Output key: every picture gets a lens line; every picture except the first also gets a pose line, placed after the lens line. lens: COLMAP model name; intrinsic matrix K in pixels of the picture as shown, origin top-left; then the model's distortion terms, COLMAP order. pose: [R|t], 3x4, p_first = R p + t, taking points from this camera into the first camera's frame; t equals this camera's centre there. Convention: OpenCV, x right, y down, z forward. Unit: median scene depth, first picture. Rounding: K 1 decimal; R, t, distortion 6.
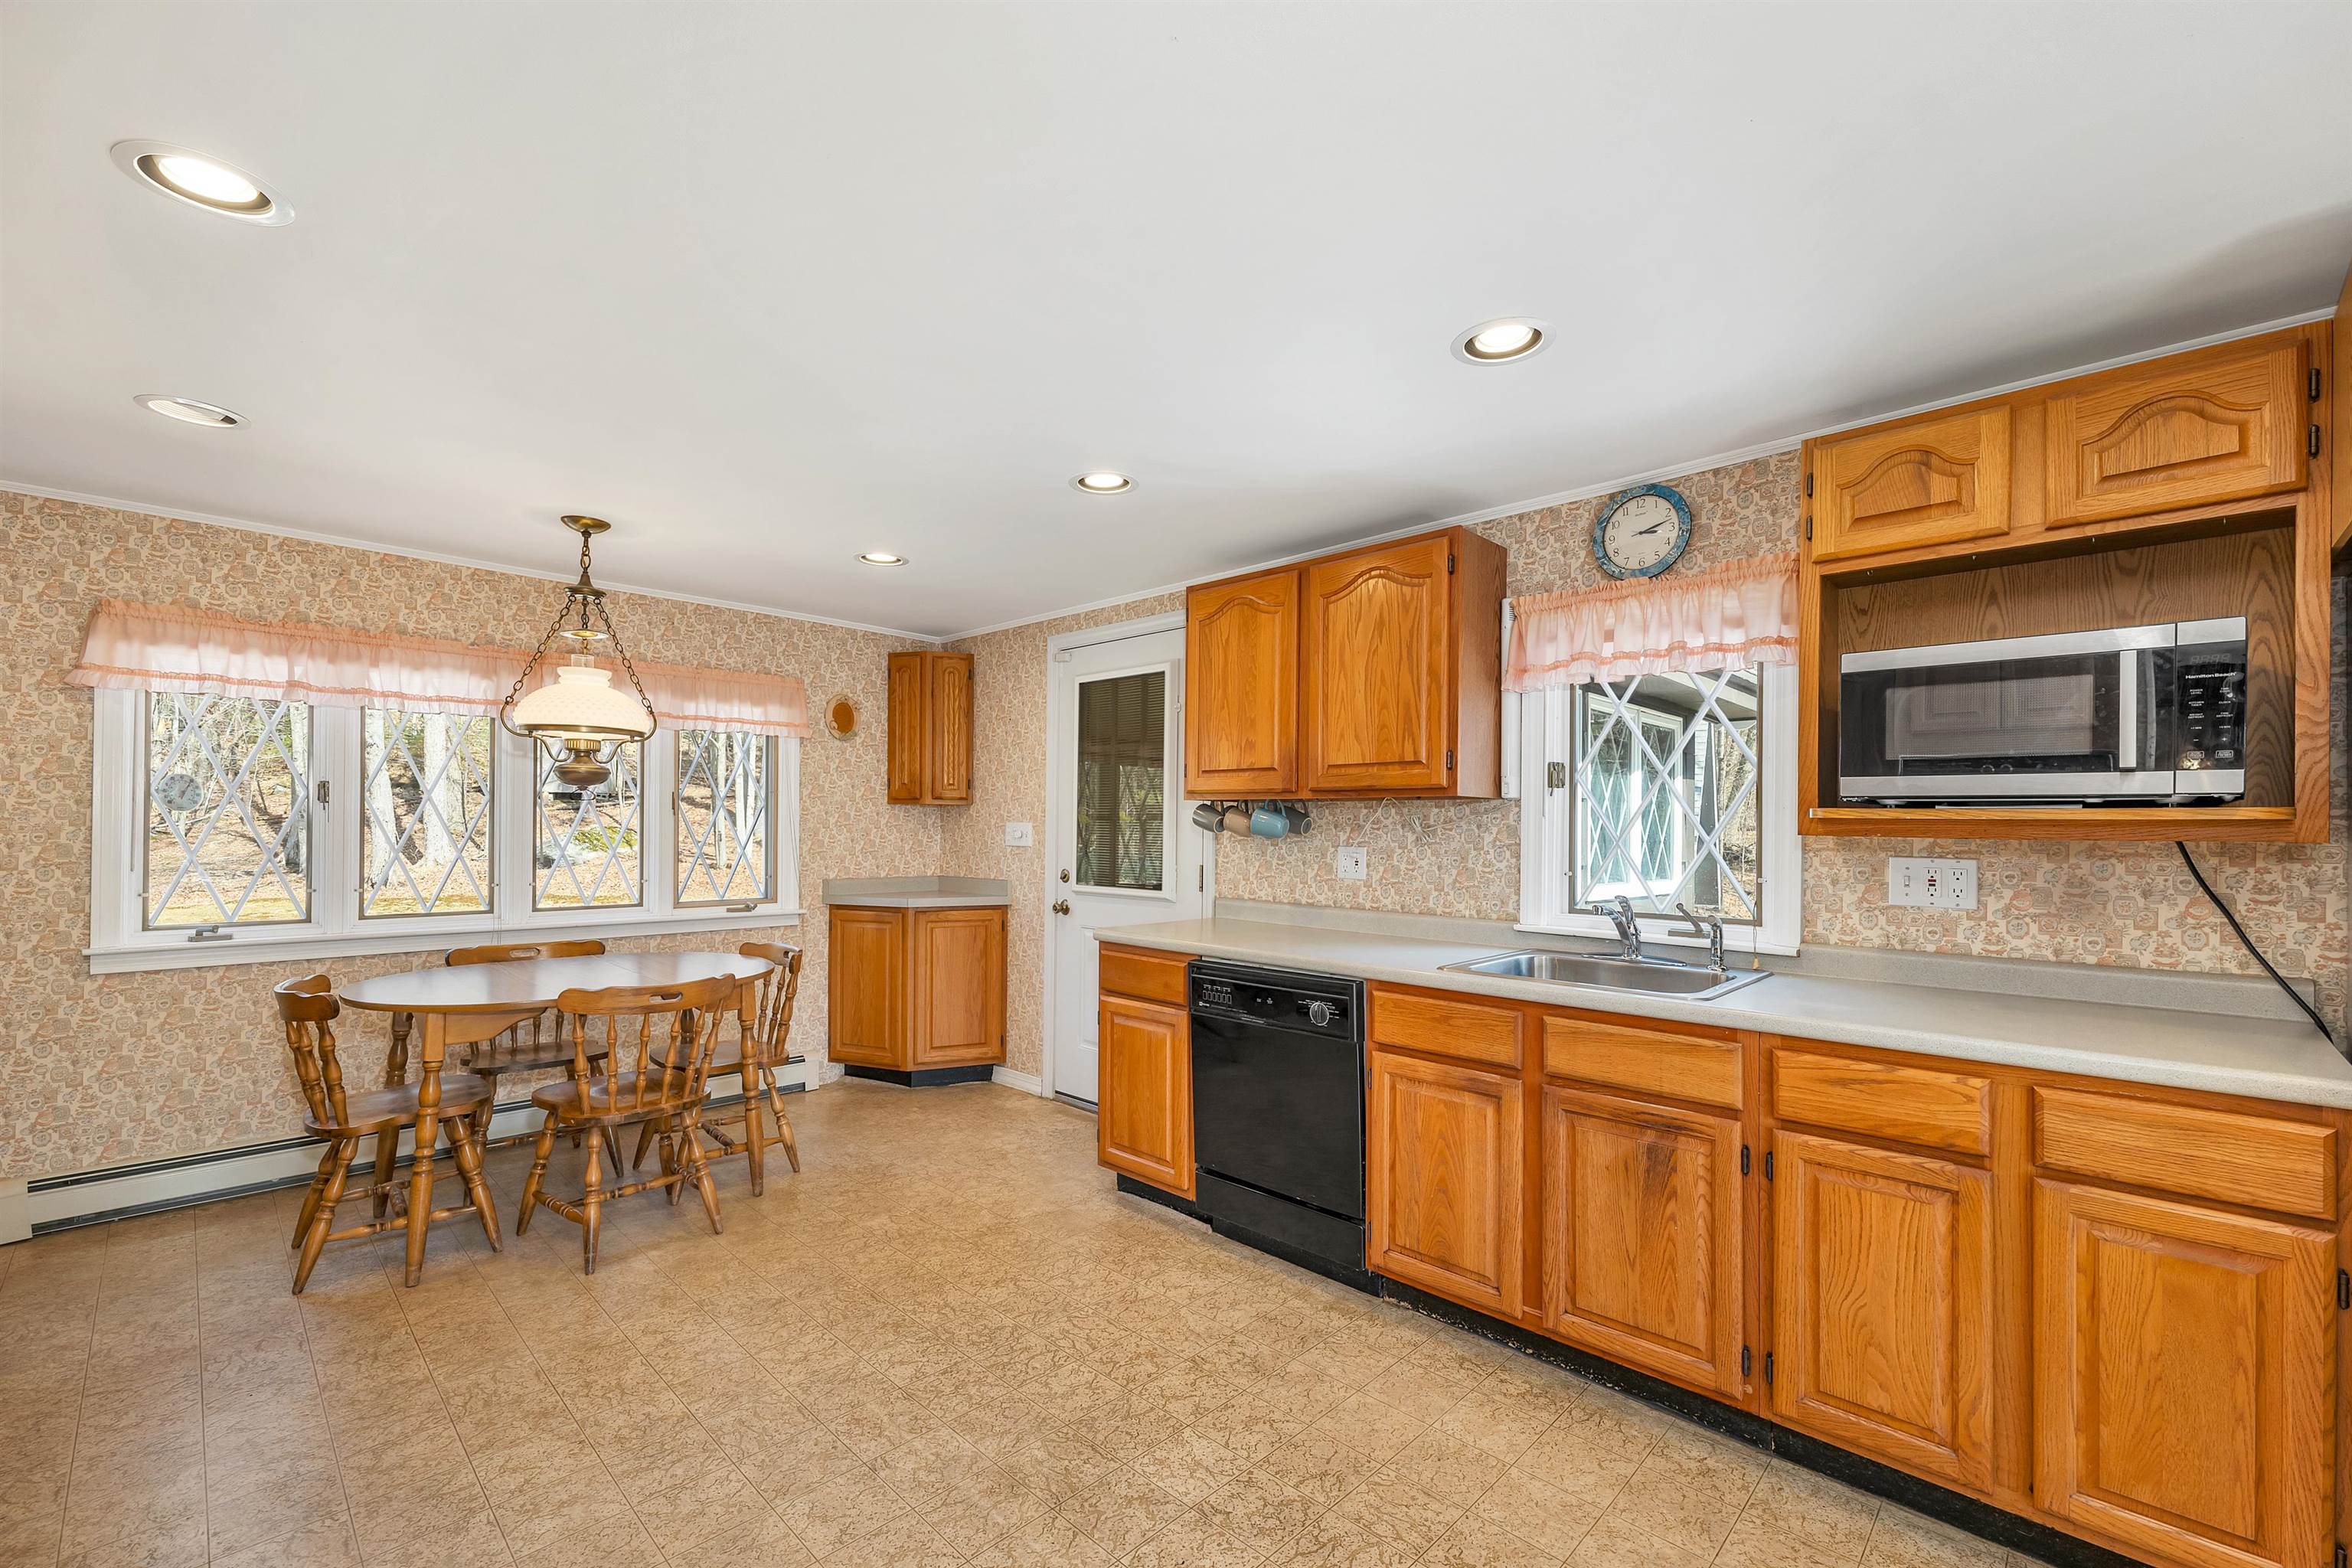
lens RADIAL K [[978.3, 0, 1177.0], [0, 978.3, 824.7], [0, 0, 1]] dist [-0.000002, 0.000295]
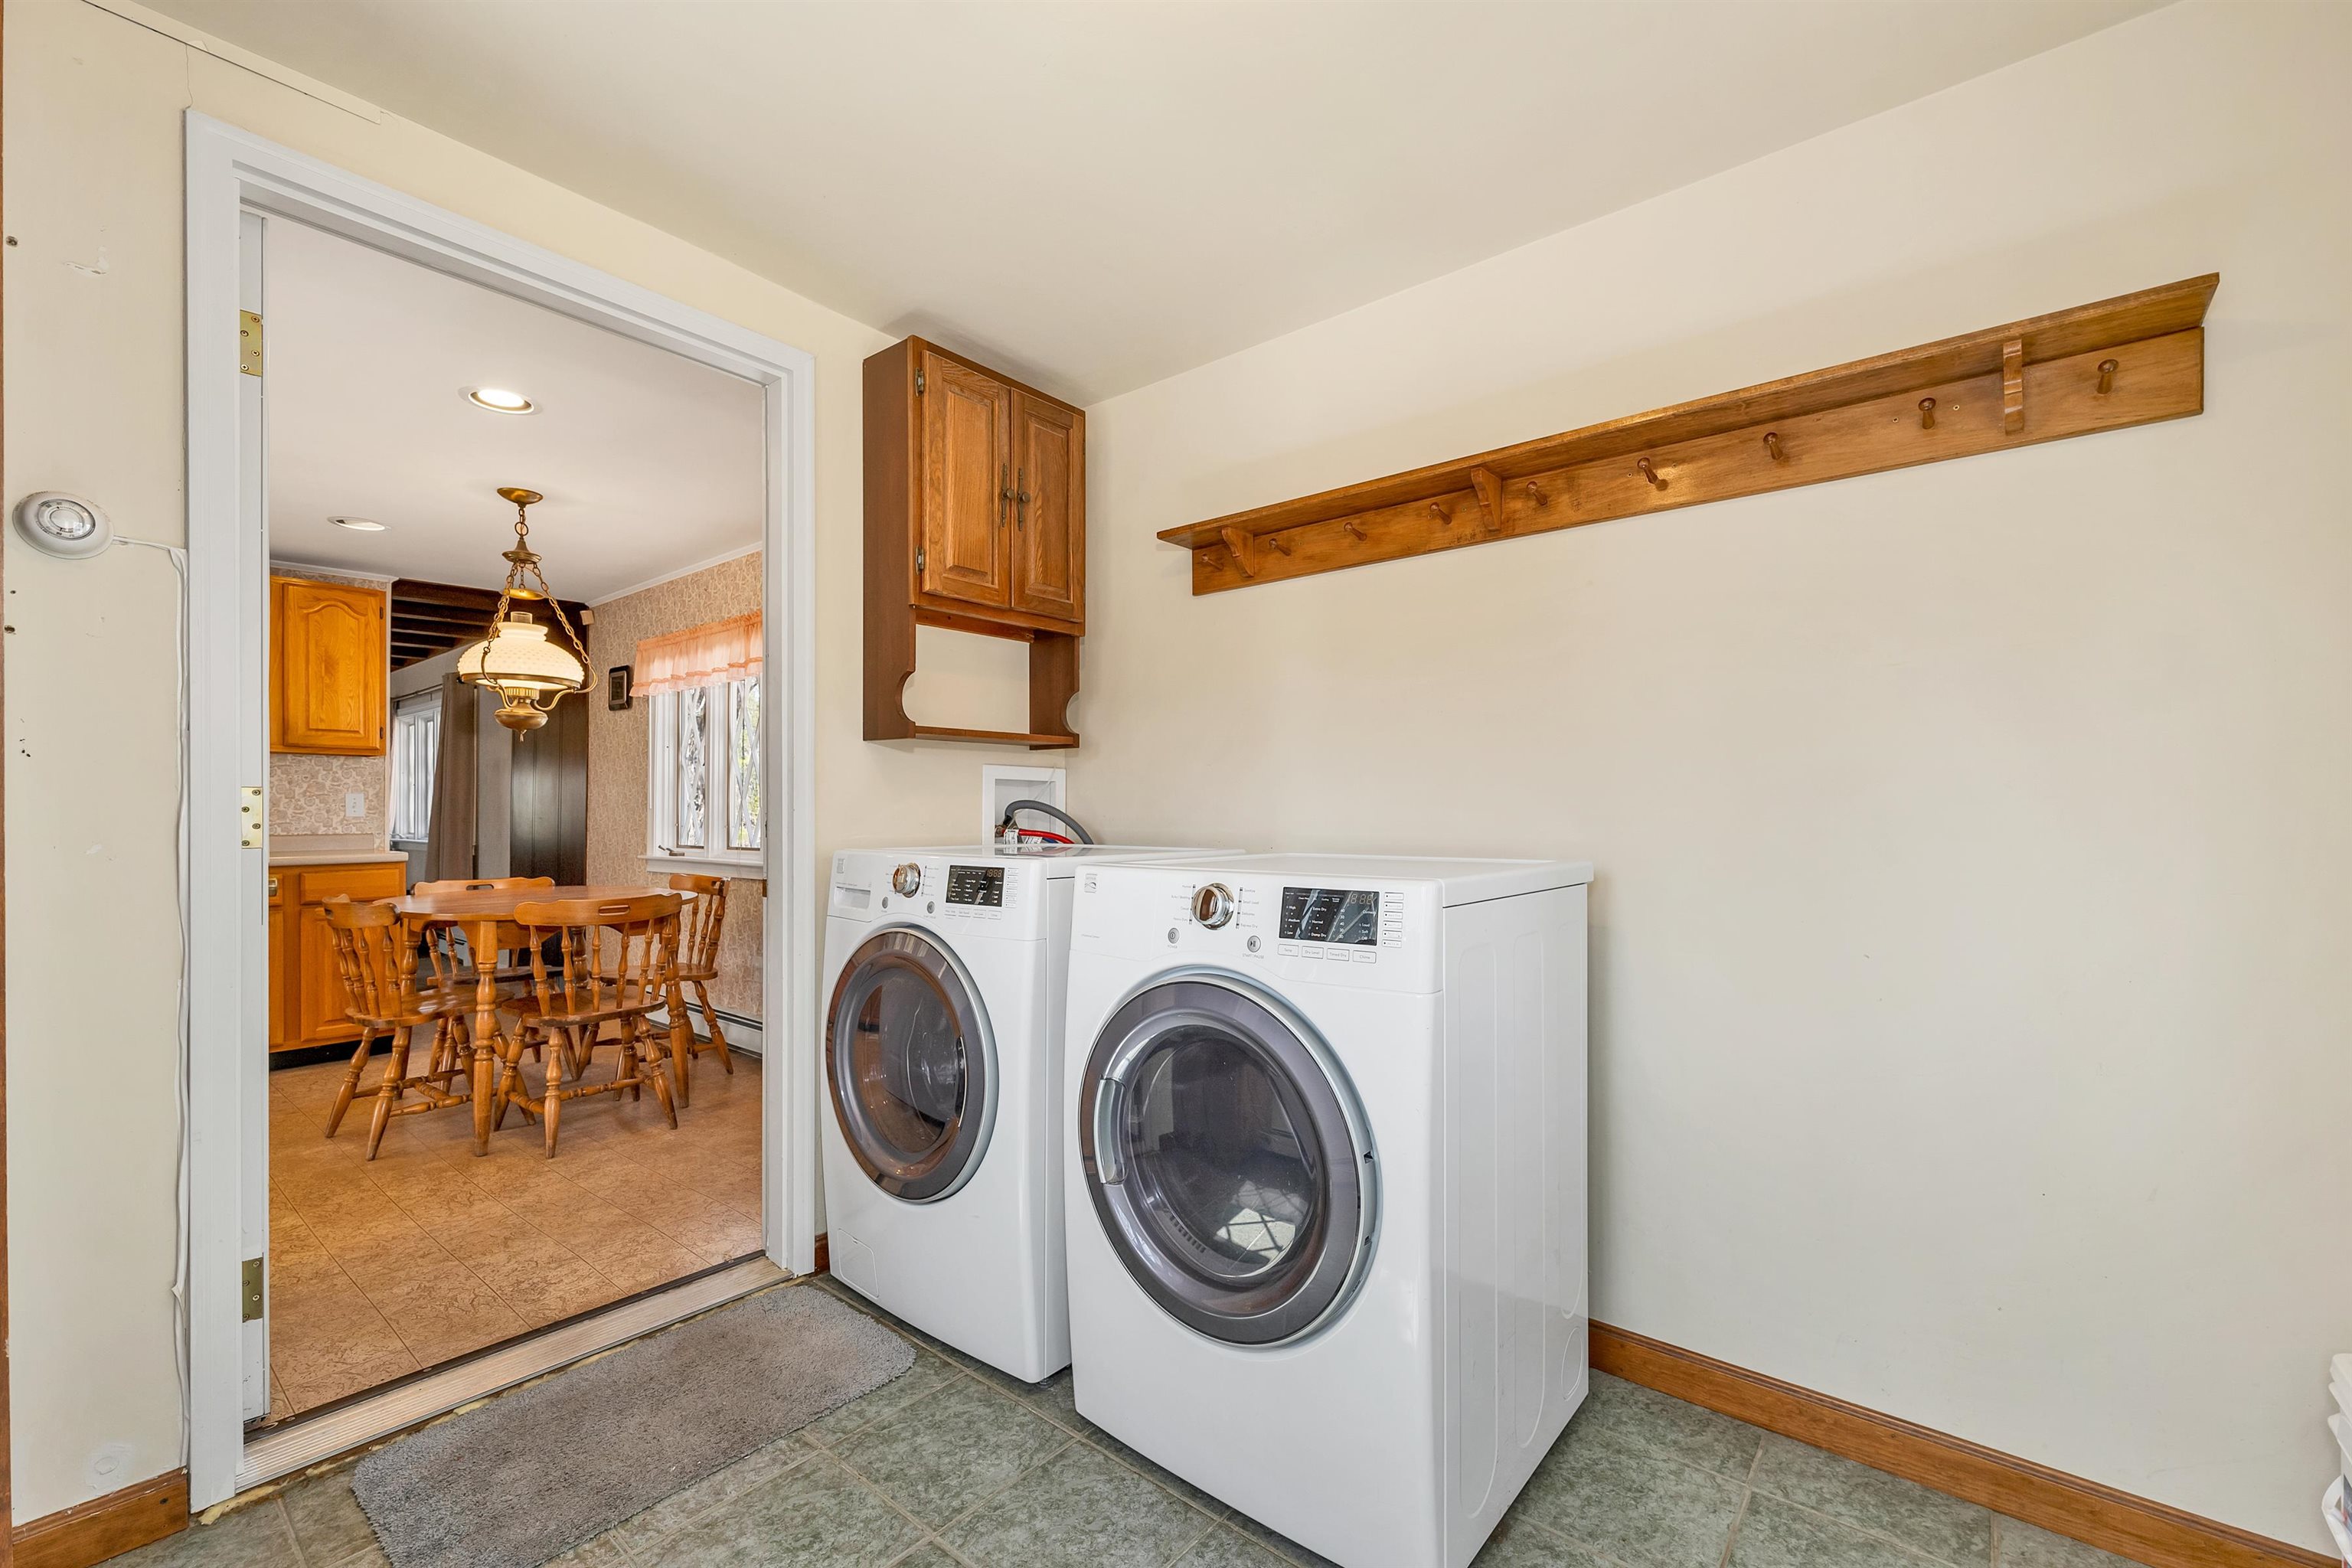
lens RADIAL K [[978.3, 0, 1177.0], [0, 978.3, 824.7], [0, 0, 1]] dist [-0.000002, 0.000295]
pose [[0.079032, -0.004983, -0.996860, 0.569379], [0.002160, 0.999986, -0.004827, 0.078701], [0.996870, -0.001772, 0.079042, 1.668110]]
